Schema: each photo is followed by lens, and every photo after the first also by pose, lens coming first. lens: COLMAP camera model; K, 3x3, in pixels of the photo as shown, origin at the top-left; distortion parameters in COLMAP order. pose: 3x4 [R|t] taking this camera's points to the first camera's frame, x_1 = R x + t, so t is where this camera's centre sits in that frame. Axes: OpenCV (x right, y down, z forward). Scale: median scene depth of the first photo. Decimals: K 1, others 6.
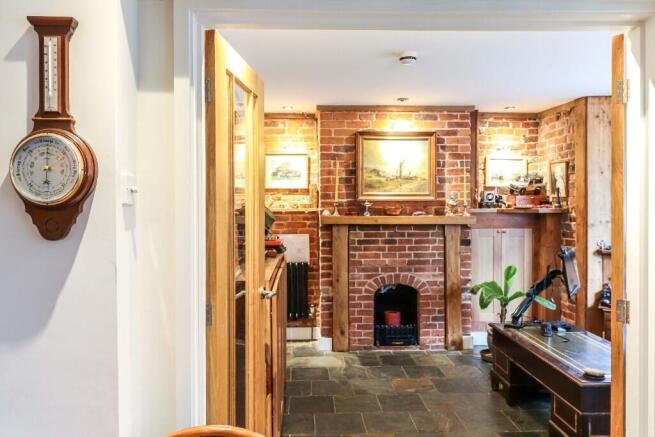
lens RADIAL K [[512.6, 0, 326.8], [0, 512.6, 216.4], [0, 0, 1]] dist [0.009939, 0.001214]
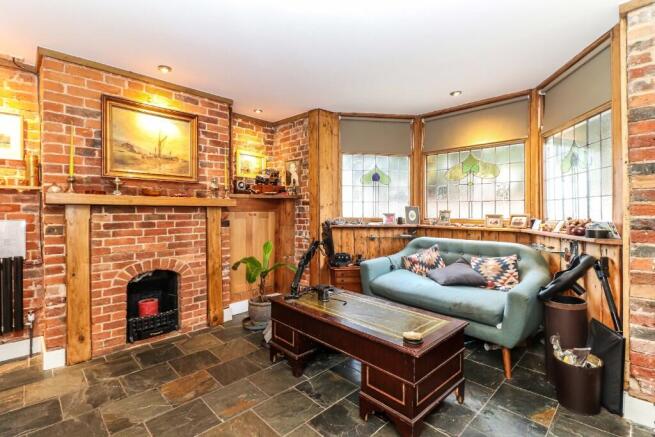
lens RADIAL K [[306.0, 0, 325.4], [0, 306.0, 211.9], [0, 0, 1]] dist [0.011187, -0.008406]
pose [[0.748535, -0.002374, 0.663092, -0.002306], [0.013666, 0.999836, -0.011847, 0.036863], [-0.662955, 0.017929, 0.748445, 0.374035]]
